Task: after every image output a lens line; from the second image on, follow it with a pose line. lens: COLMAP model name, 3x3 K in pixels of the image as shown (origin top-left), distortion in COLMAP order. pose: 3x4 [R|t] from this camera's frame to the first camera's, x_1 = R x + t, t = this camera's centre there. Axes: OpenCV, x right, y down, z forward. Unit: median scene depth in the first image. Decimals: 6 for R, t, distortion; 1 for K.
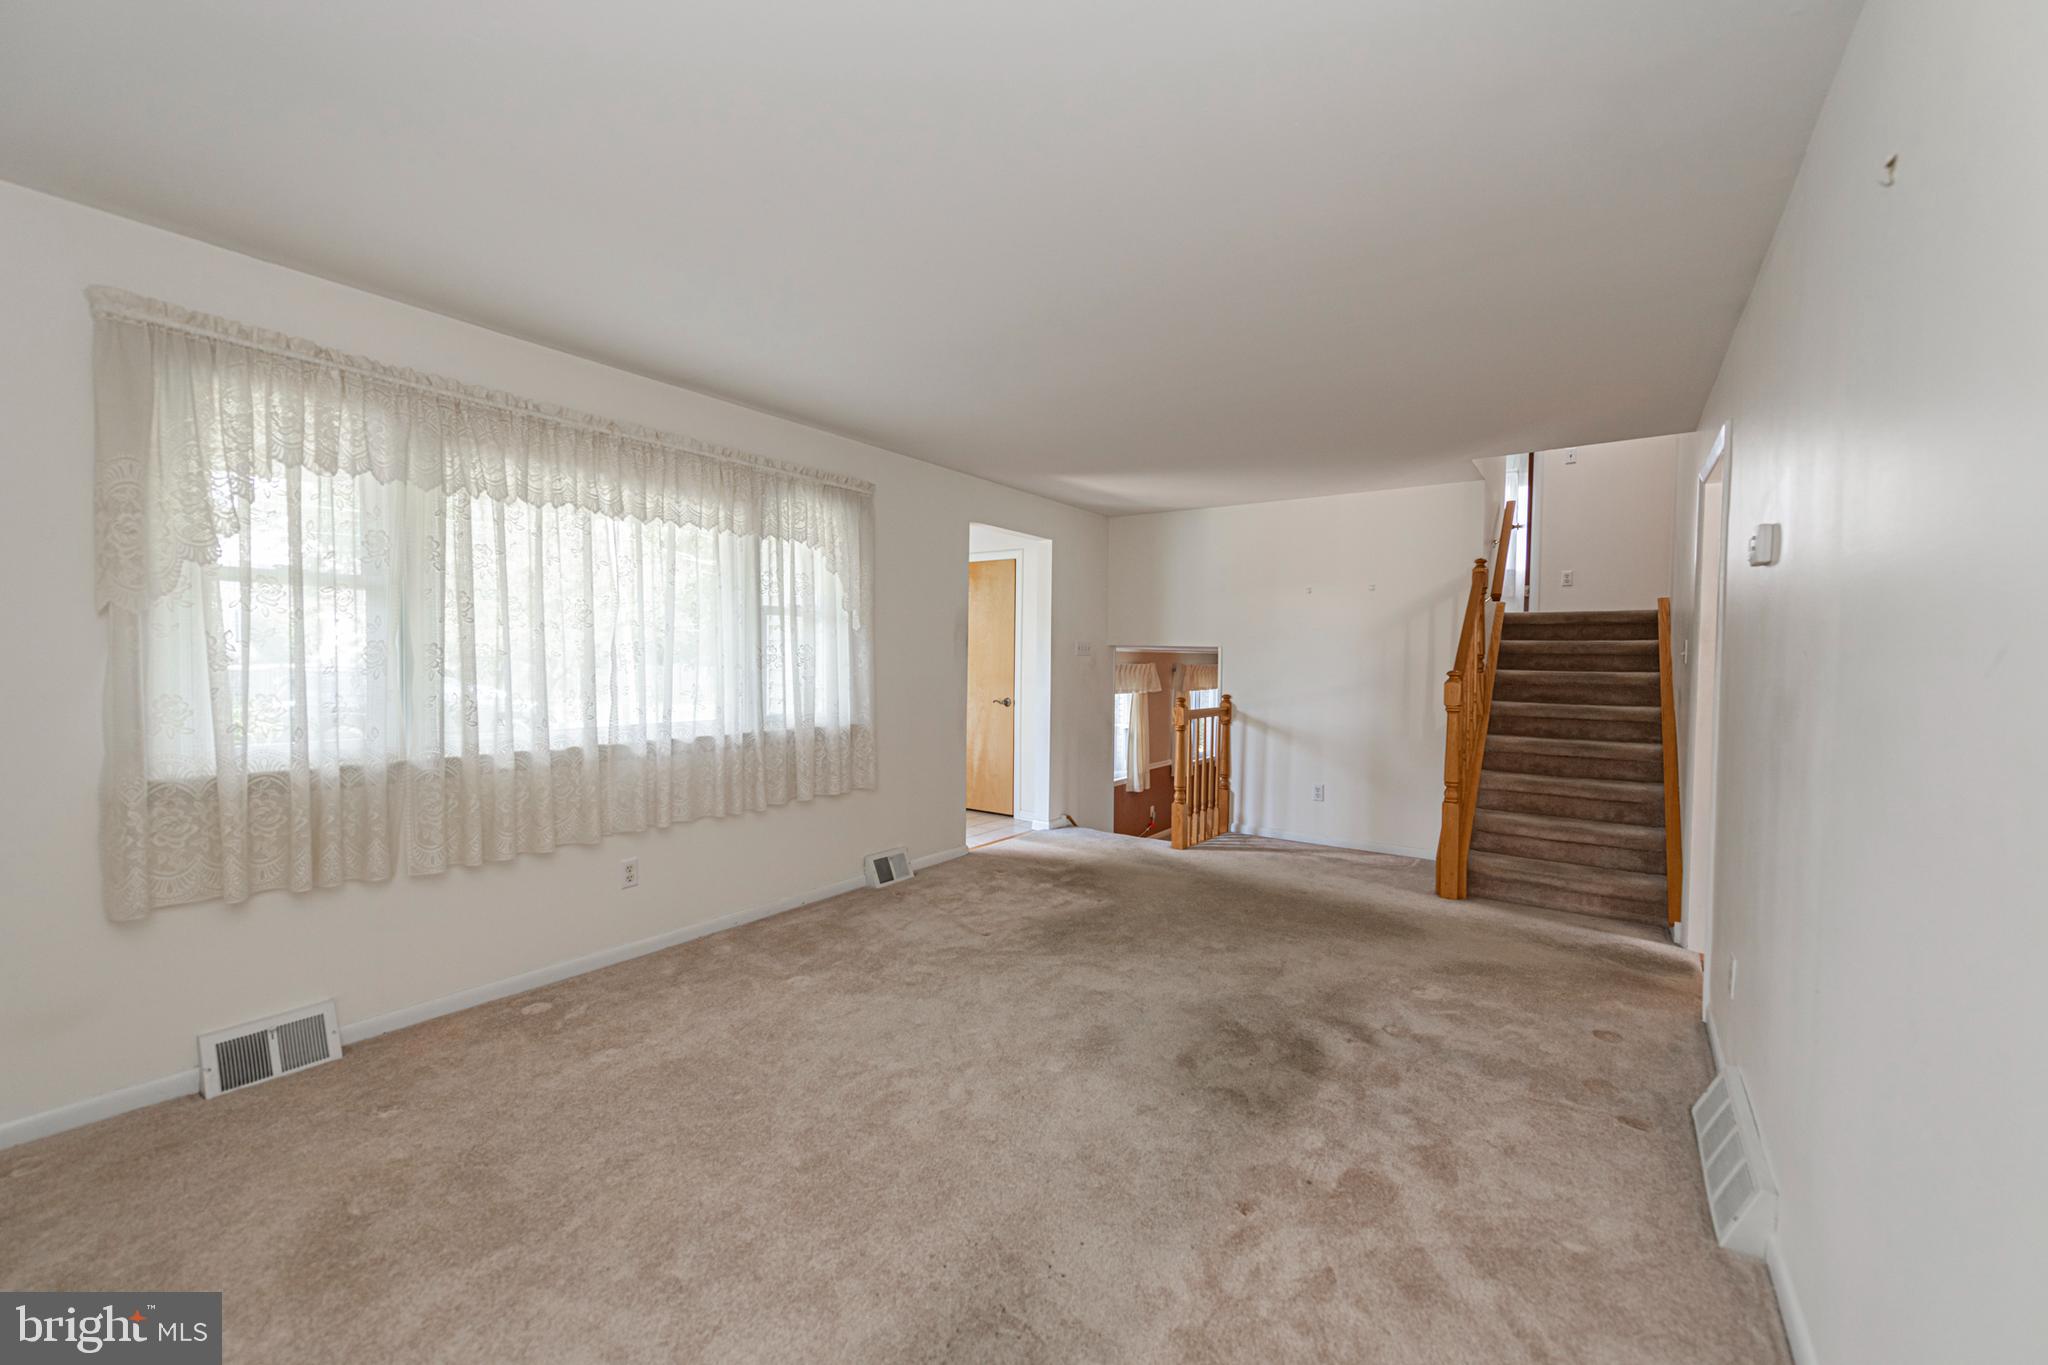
lens RADIAL K [[858.3, 0, 1021.8], [0, 858.3, 667.3], [0, 0, 1]] dist [0.016336, -0.000089]
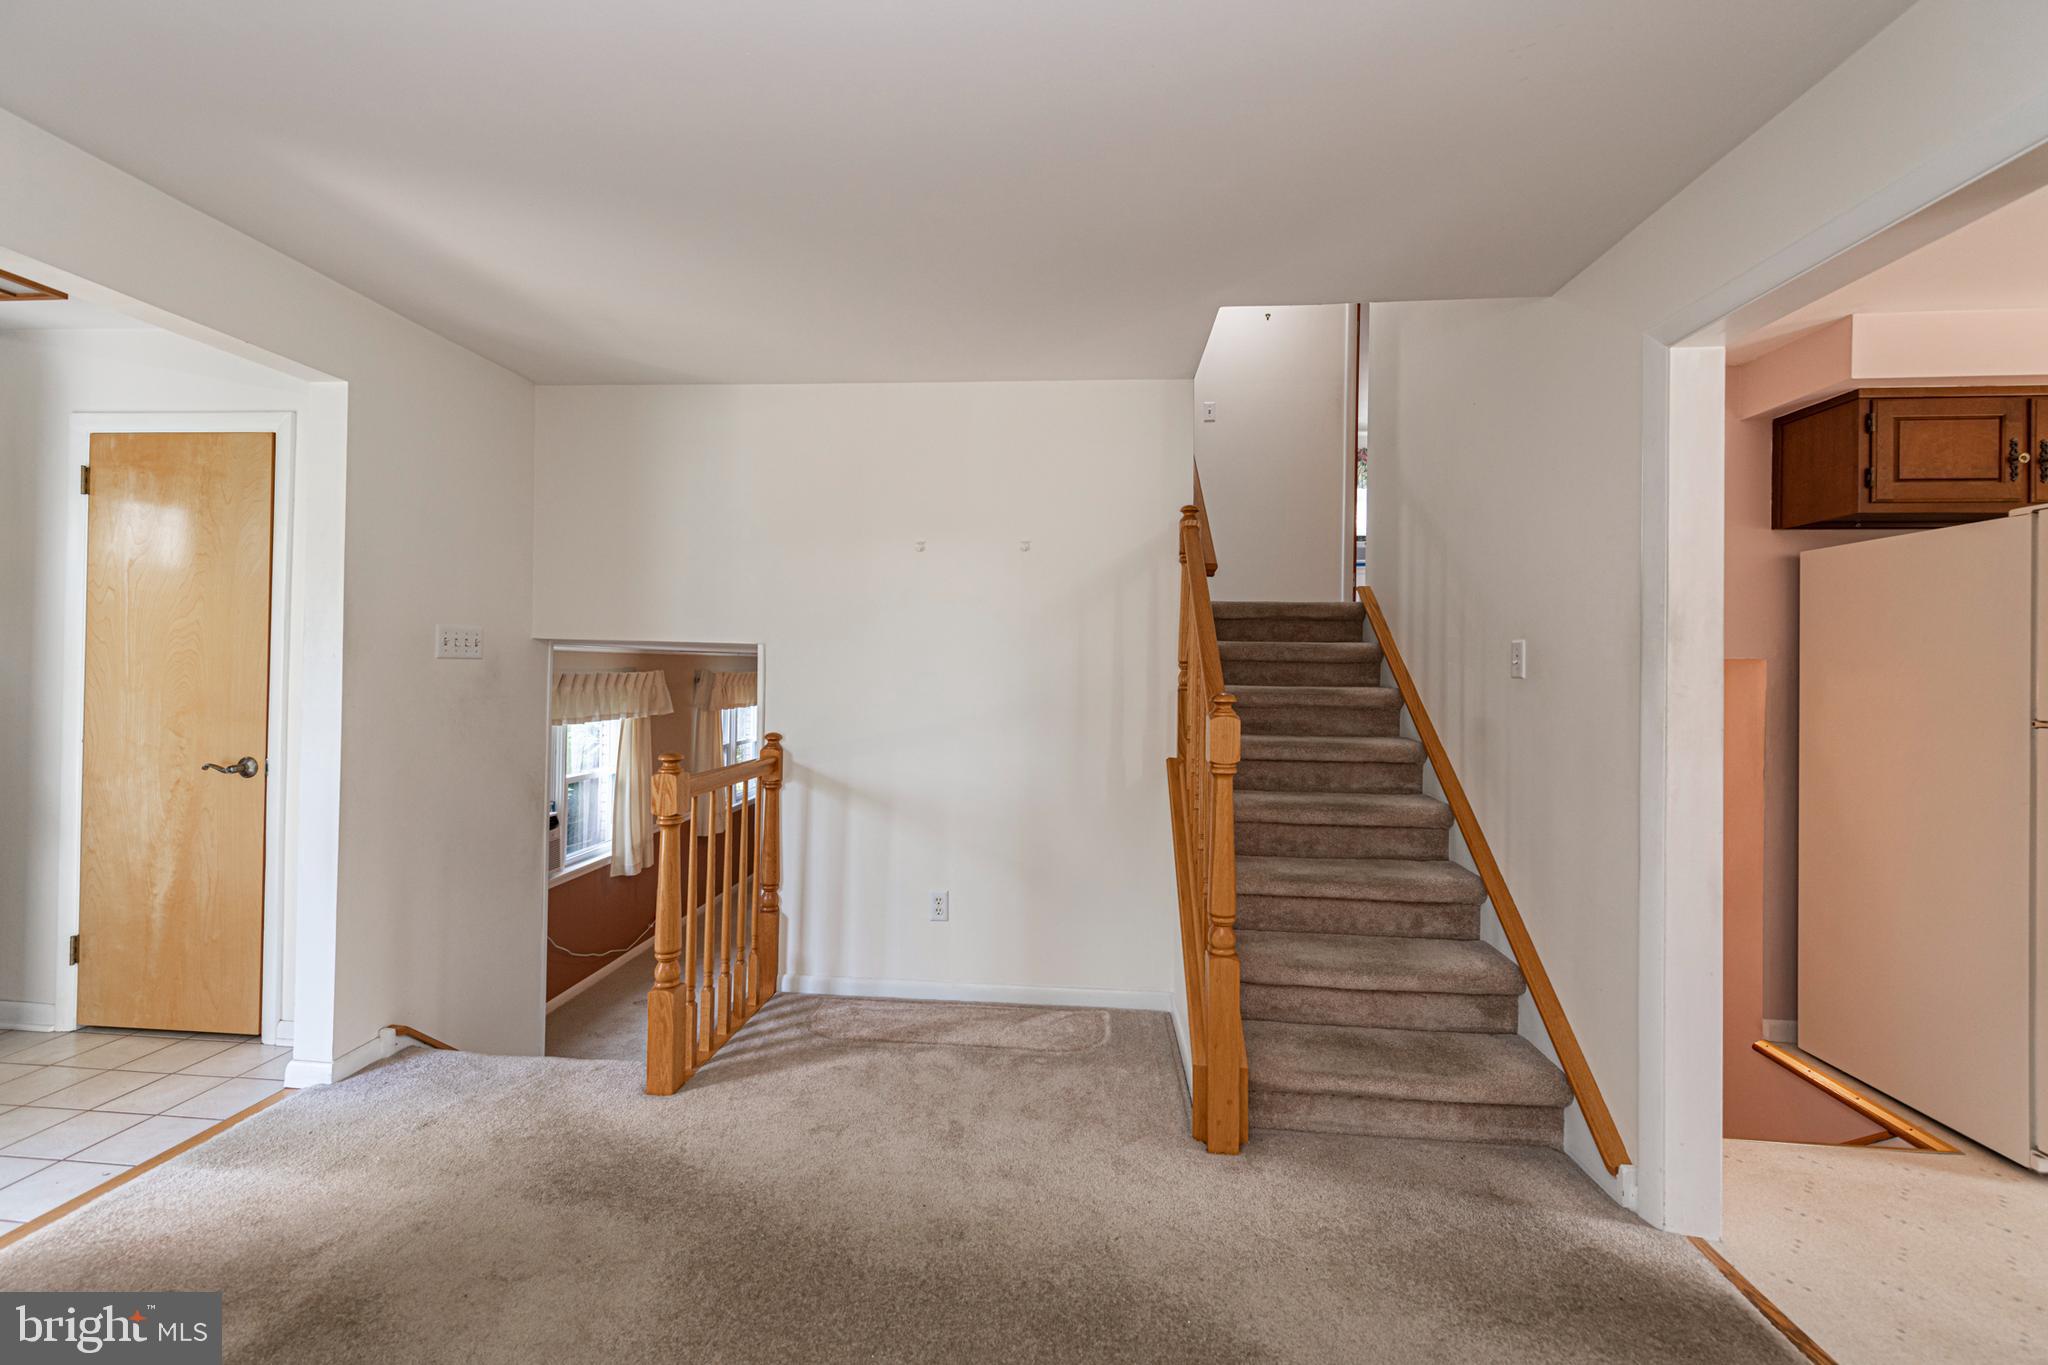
lens RADIAL K [[858.3, 0, 1021.8], [0, 858.3, 667.3], [0, 0, 1]] dist [0.016336, -0.000089]
pose [[0.871647, 0.001197, 0.490133, 0.114235], [0.000802, 0.999992, -0.003867, -0.007116], [-0.490134, 0.003764, 0.871639, 0.471349]]
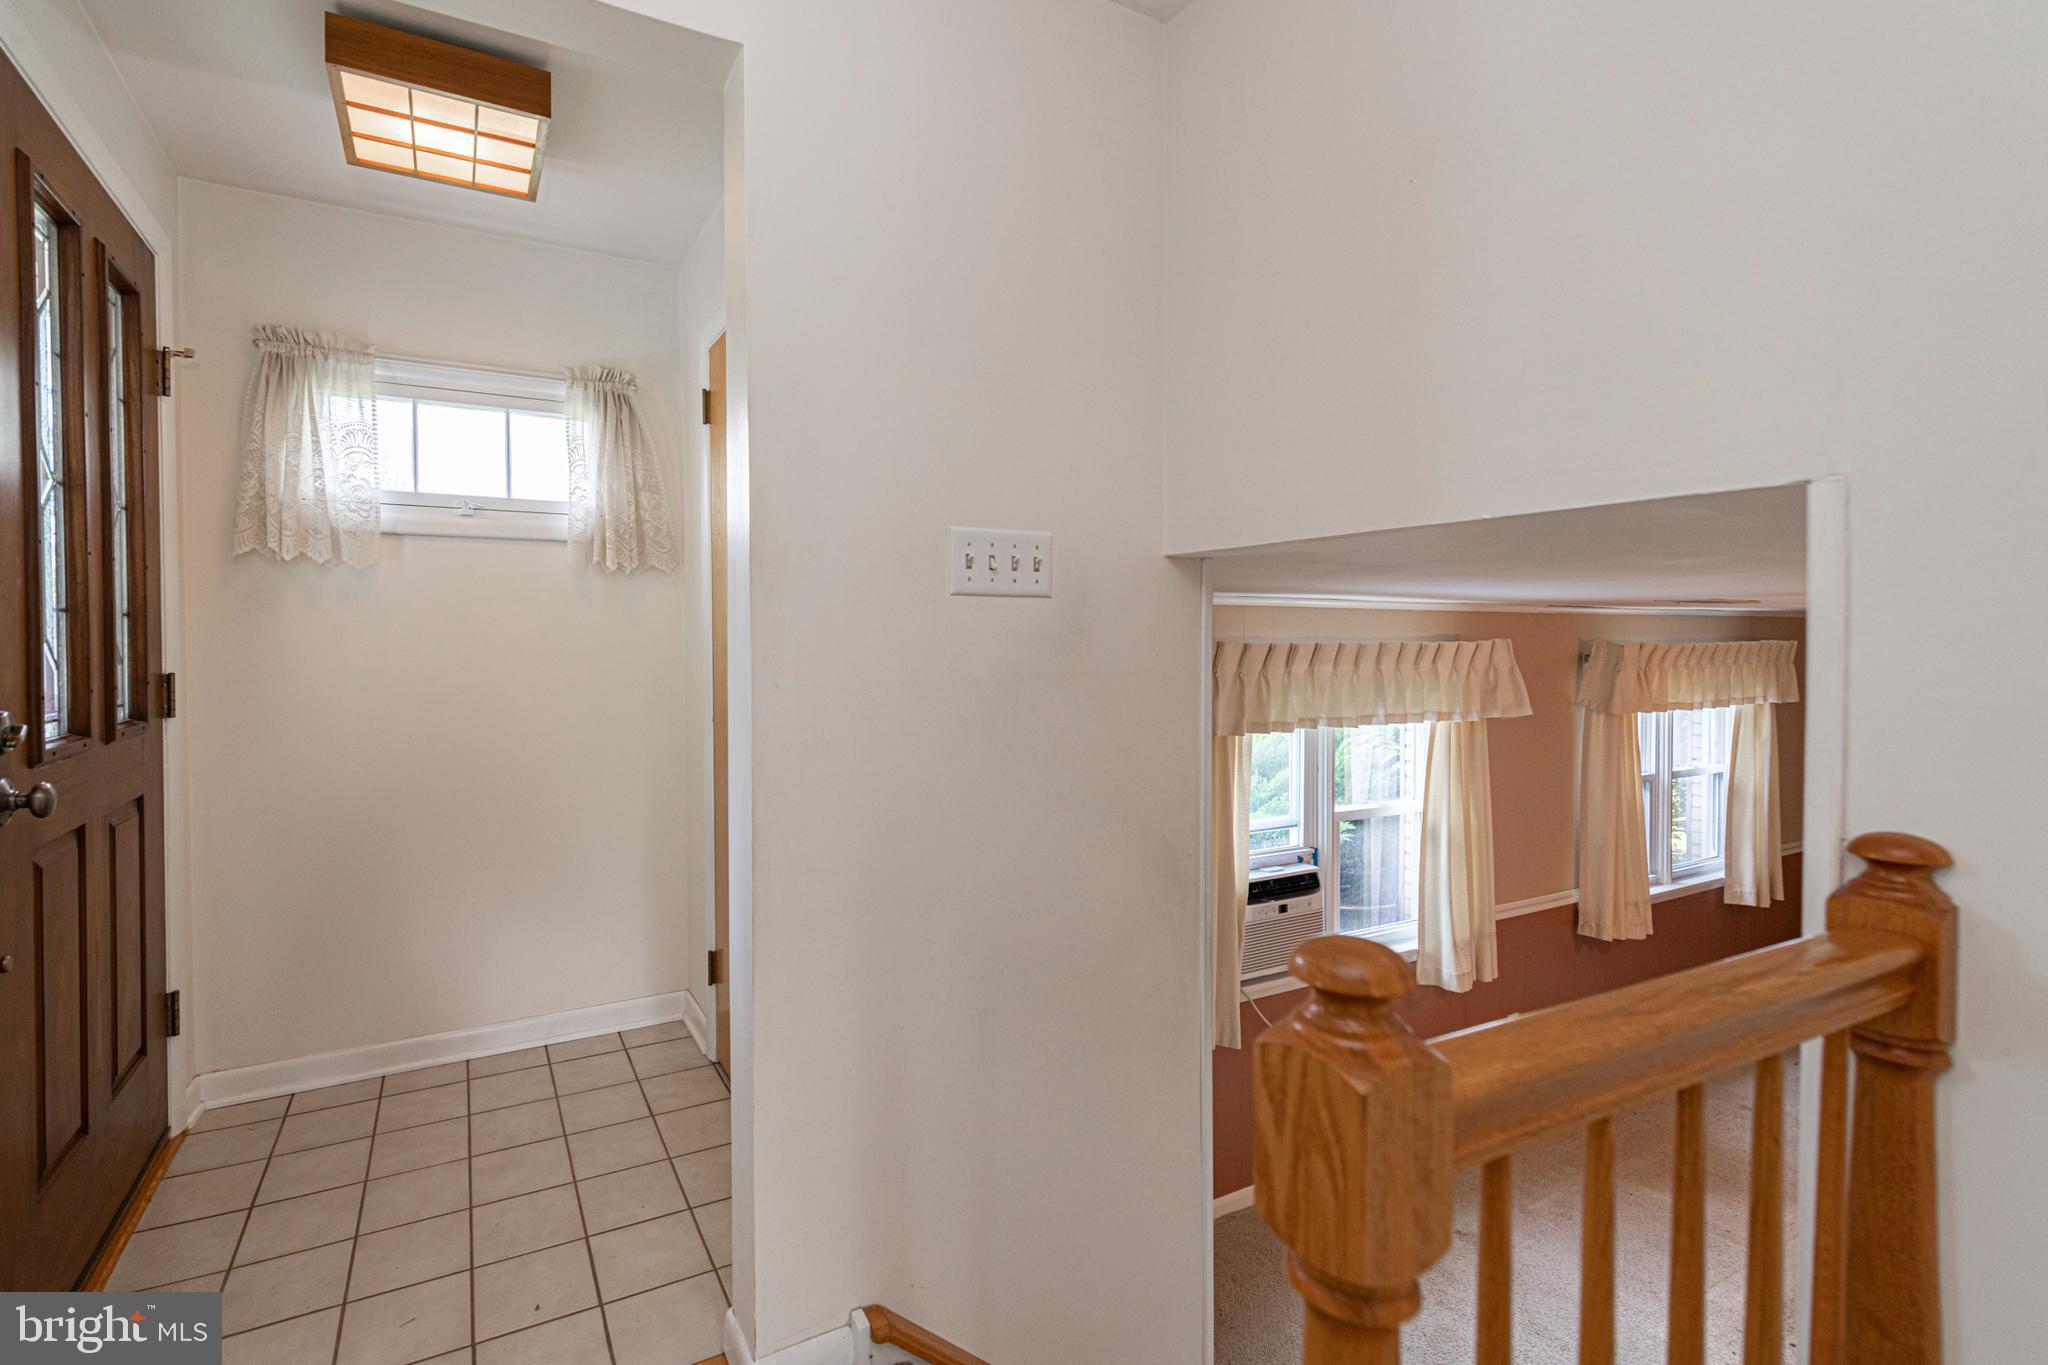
lens RADIAL K [[895.0, 0, 906.8], [0, 895.0, 655.7], [0, 0, 1]] dist [-0.000115, 0.000006]
pose [[0.873187, -0.008702, -0.487308, 0.181630], [0.005510, 0.999953, -0.007983, 0.005629], [0.487354, 0.004286, 0.873194, 0.843804]]
